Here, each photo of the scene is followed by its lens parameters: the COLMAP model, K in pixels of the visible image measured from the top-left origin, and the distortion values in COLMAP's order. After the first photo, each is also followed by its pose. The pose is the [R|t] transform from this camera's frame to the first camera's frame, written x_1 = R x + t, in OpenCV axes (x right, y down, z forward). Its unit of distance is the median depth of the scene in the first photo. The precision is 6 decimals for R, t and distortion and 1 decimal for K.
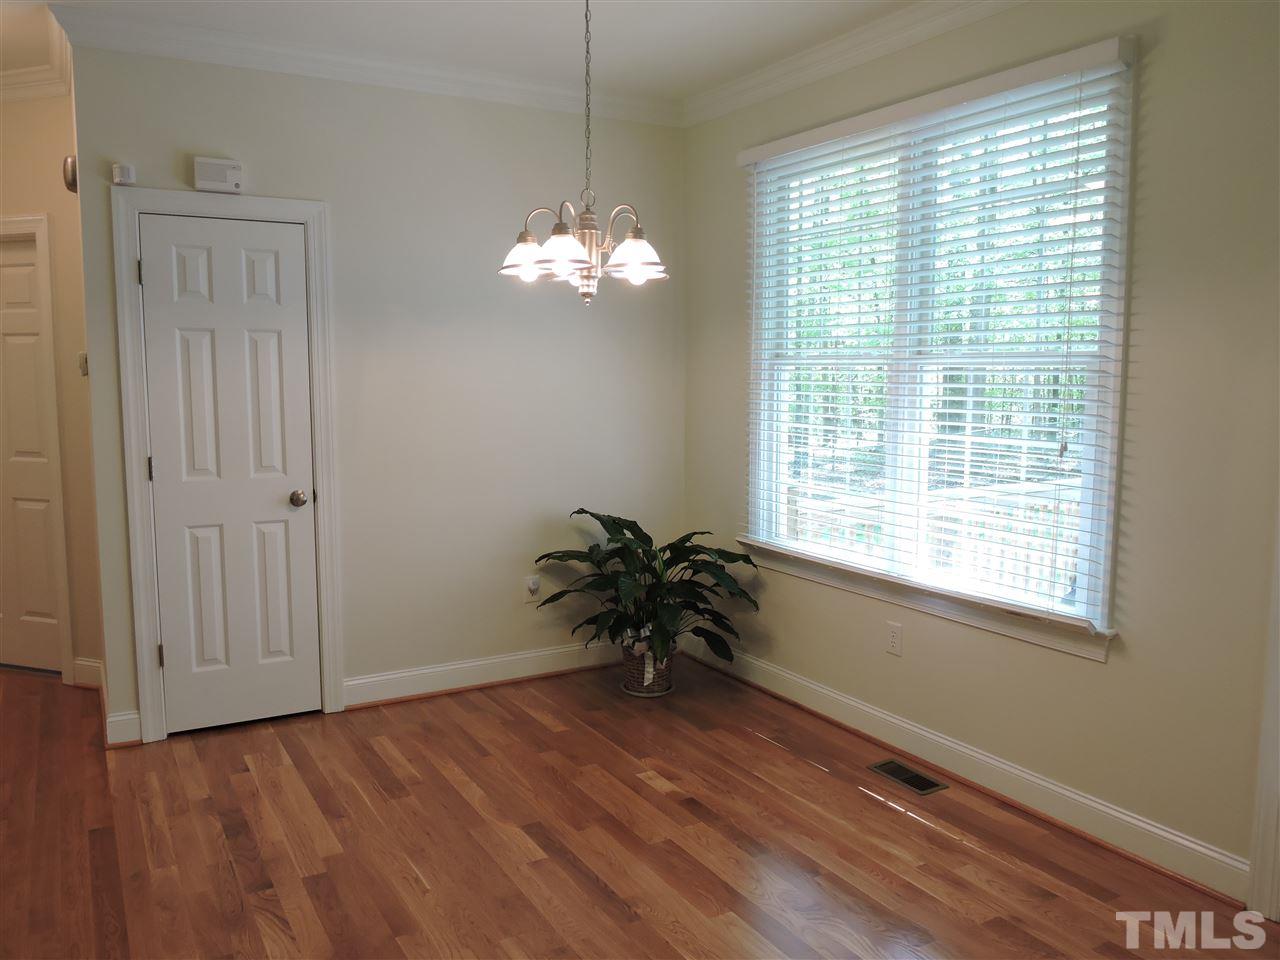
lens RADIAL K [[994.7, 0, 646.6], [0, 994.7, 489.6], [0, 0, 1]] dist [-0.018389, -0.009213]
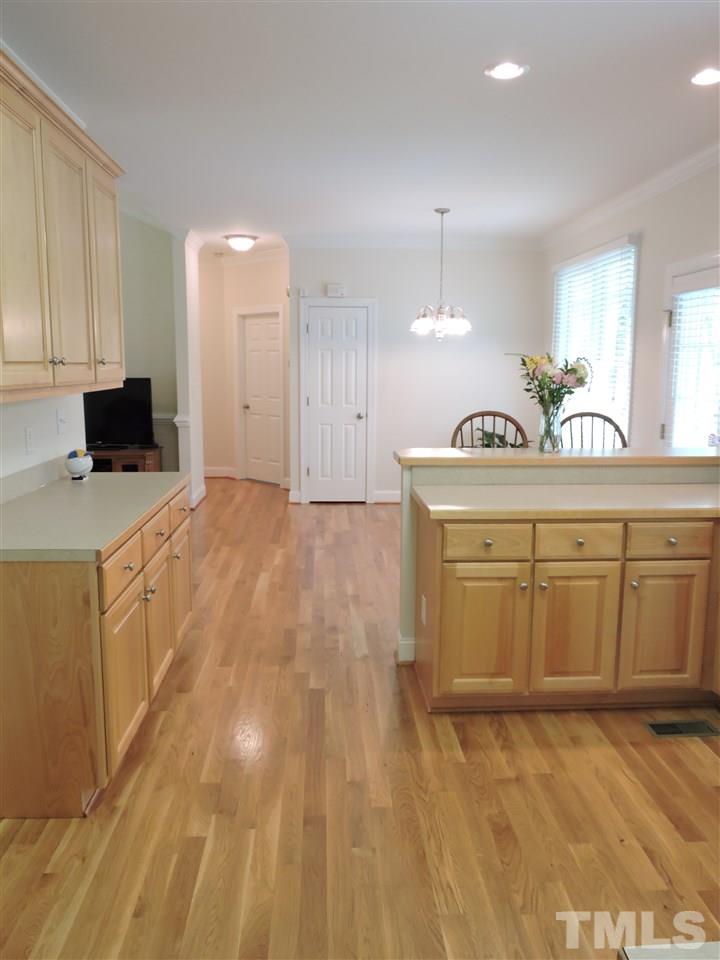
lens RADIAL K [[746.0, 0, 361.6], [0, 746.0, 479.4], [0, 0, 1]] dist [-0.018389, -0.009213]
pose [[0.887357, 0.071866, -0.455448, 0.545243], [-0.057094, 0.997303, 0.046128, 0.084869], [0.457534, -0.014928, 0.889067, -0.713218]]
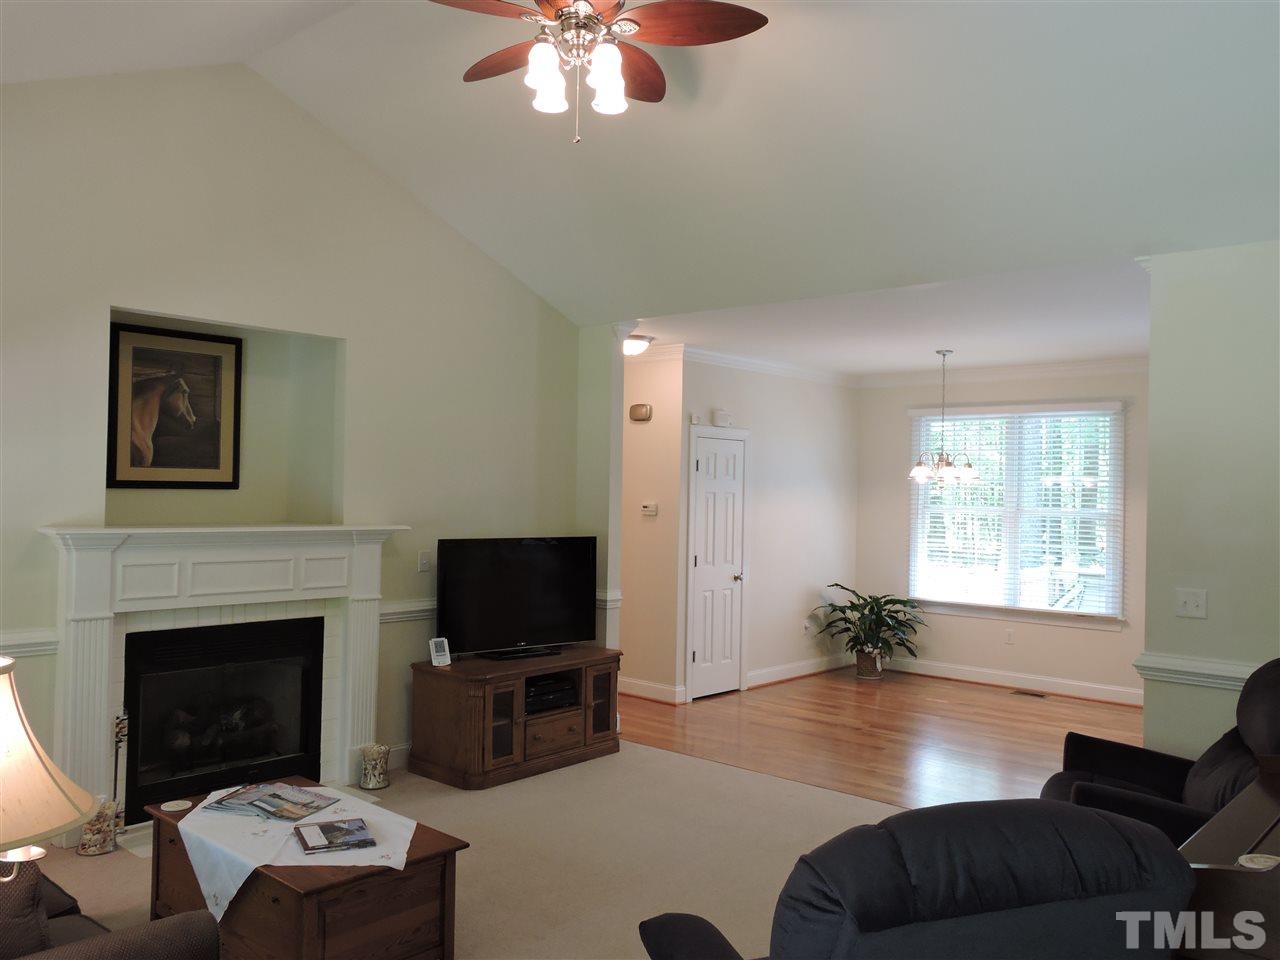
lens RADIAL K [[994.7, 0, 636.9], [0, 994.7, 472.5], [0, 0, 1]] dist [-0.018389, -0.009213]
pose [[0.955806, 0.022073, 0.293168, -1.153406], [0.018187, 0.990829, -0.133894, 0.065467], [-0.293435, 0.133308, 0.946639, -0.861773]]
